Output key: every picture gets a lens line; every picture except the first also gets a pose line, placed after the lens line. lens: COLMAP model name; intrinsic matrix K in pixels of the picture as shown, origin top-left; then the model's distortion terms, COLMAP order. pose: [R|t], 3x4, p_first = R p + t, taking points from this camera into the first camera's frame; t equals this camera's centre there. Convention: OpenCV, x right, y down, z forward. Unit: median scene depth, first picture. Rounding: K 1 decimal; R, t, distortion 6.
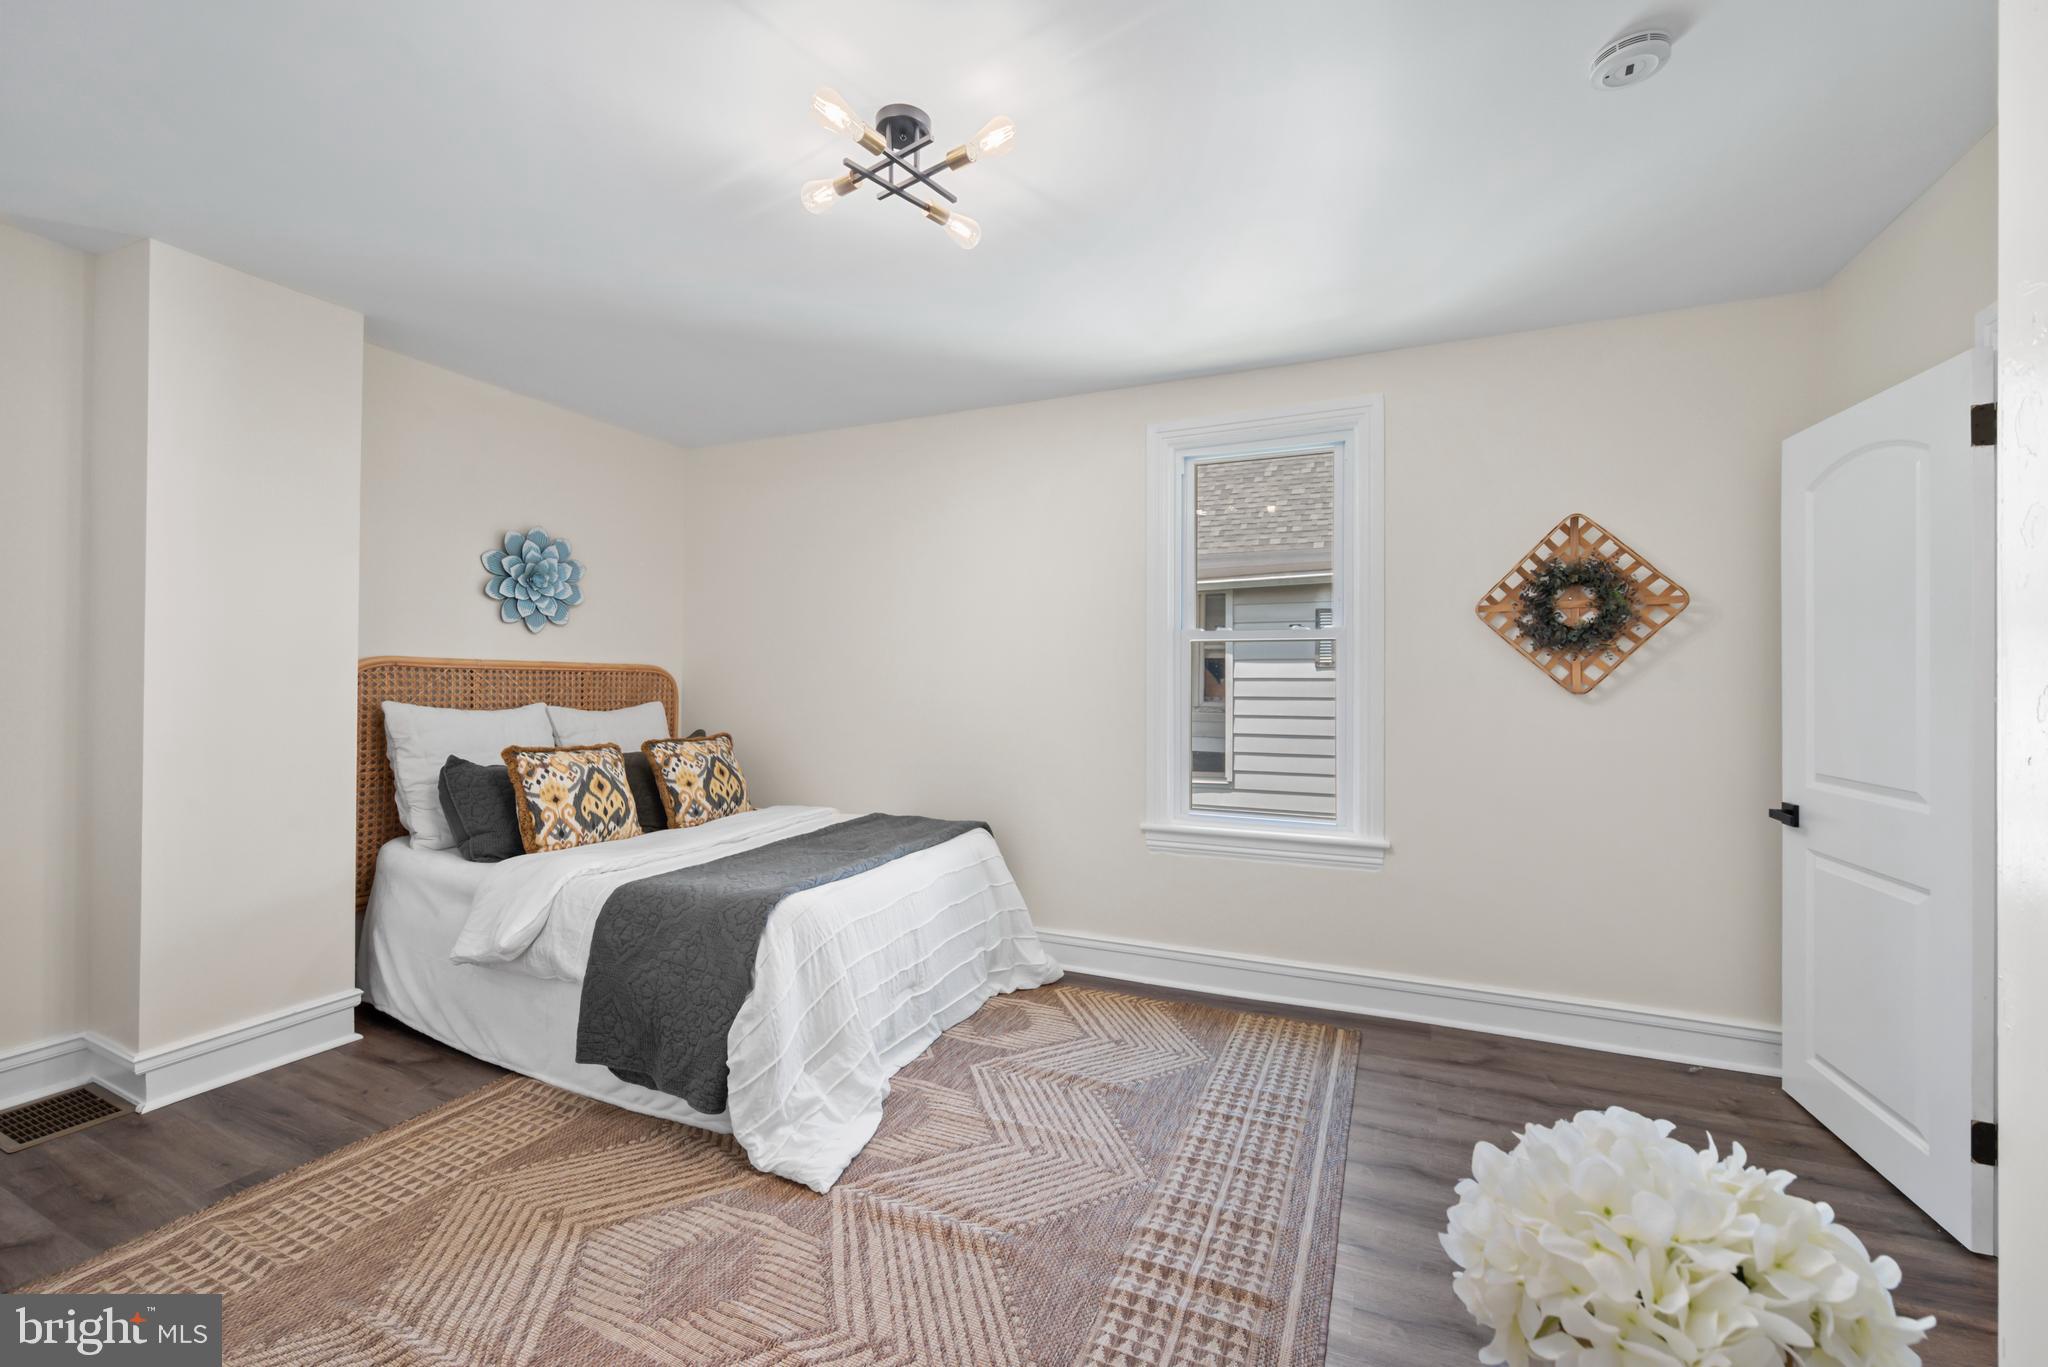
lens RADIAL K [[842.0, 0, 1027.1], [0, 842.0, 677.4], [0, 0, 1]] dist [0.001223, 0.000022]
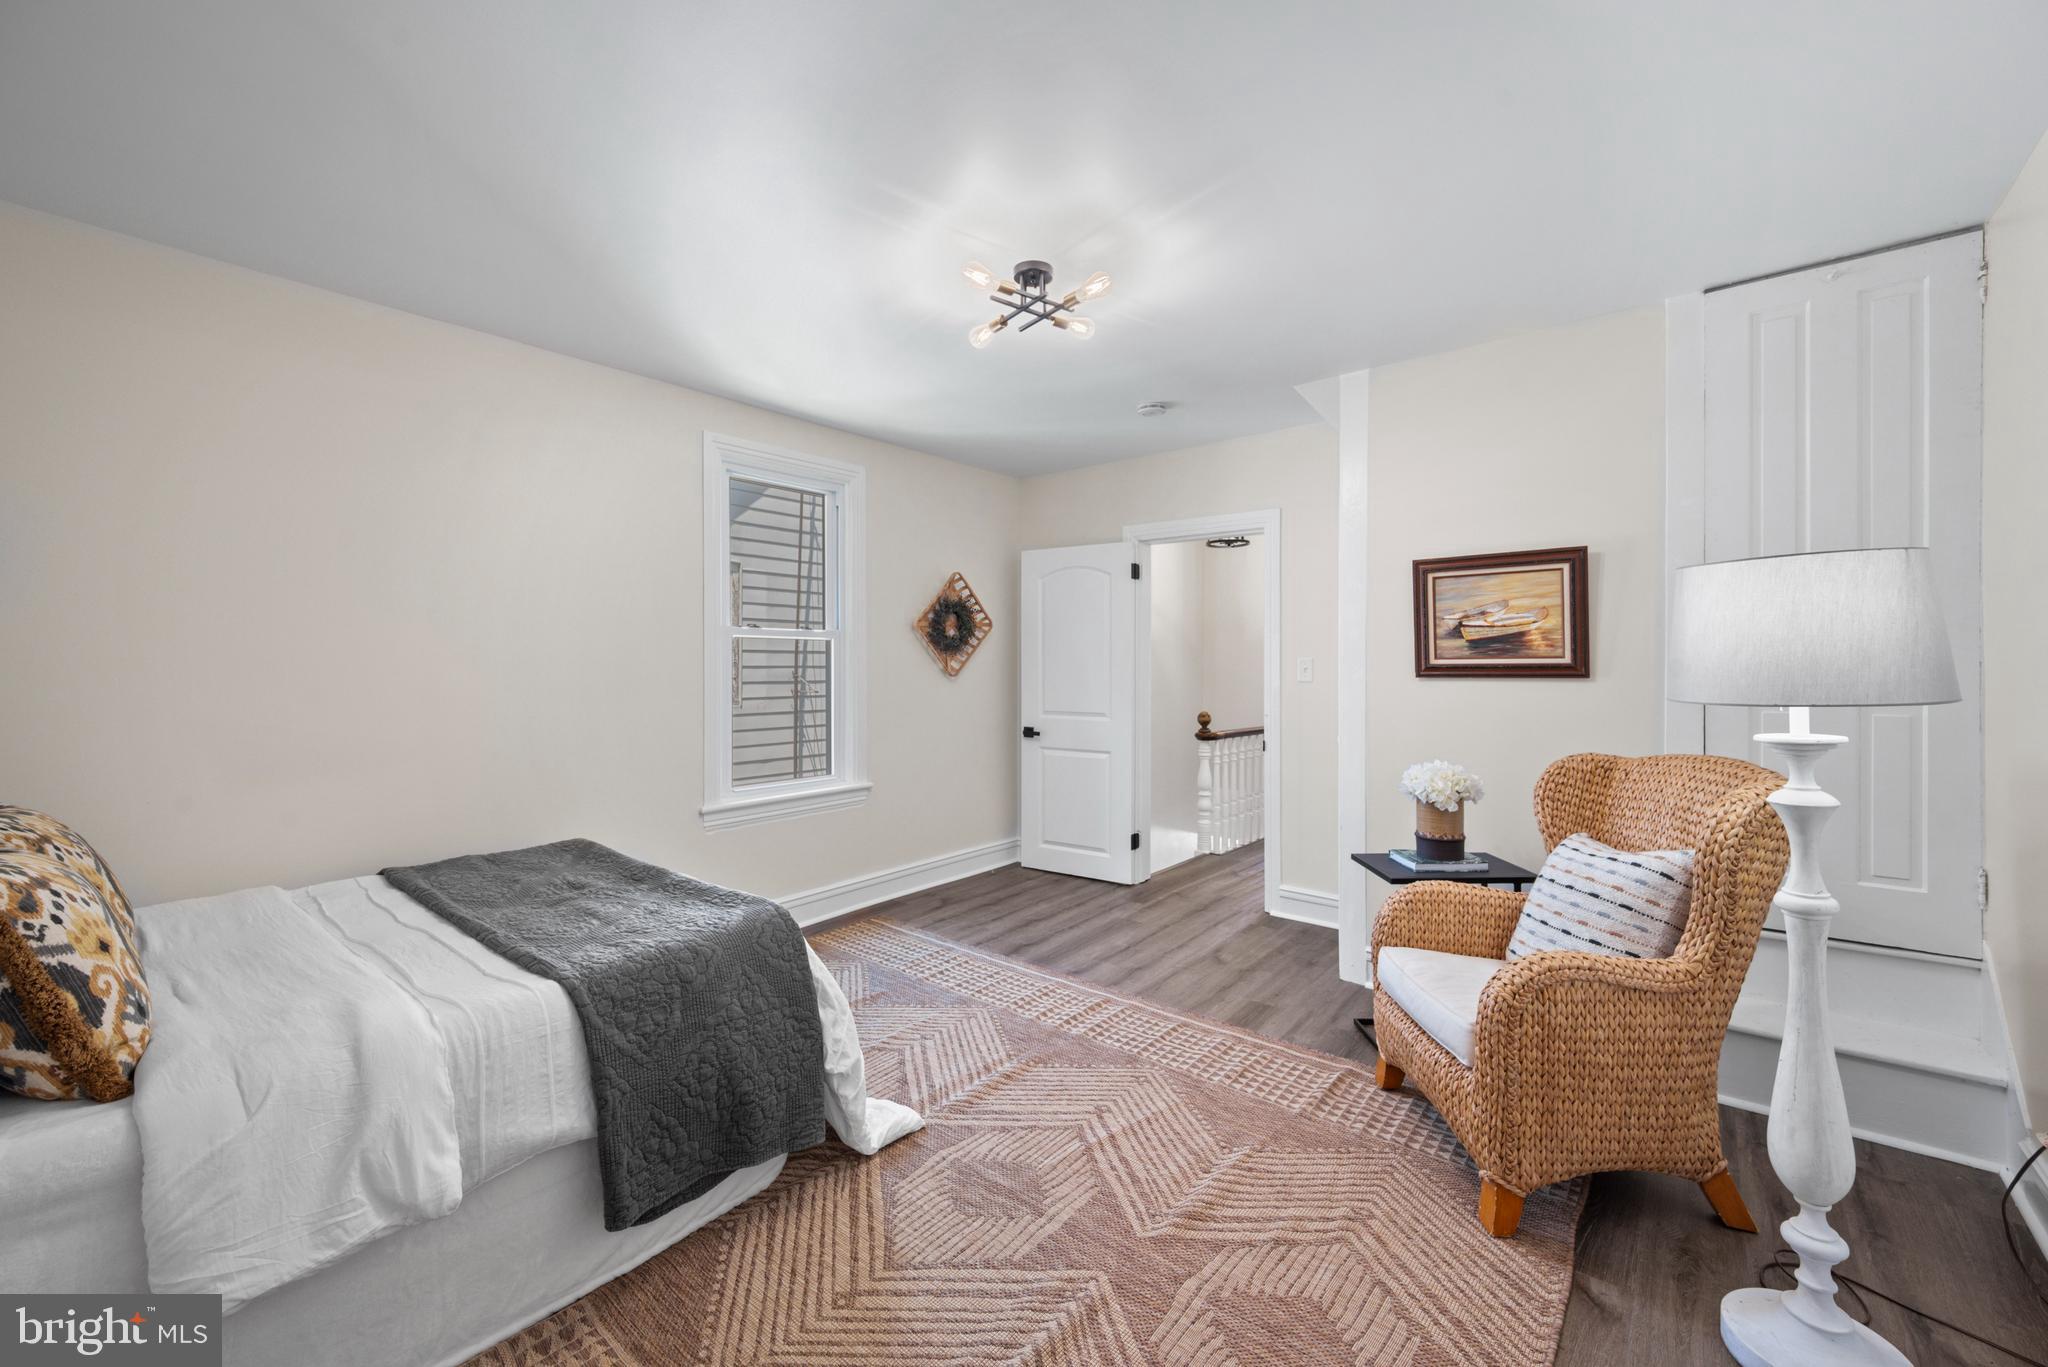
lens RADIAL K [[809.8, 0, 1031.0], [0, 809.8, 682.7], [0, 0, 1]] dist [-0.000297, 0.000209]
pose [[0.260395, -0.025410, 0.965168, -0.916967], [0.002172, 0.999667, 0.025732, -0.010053], [-0.965500, -0.004604, 0.260363, 0.426110]]
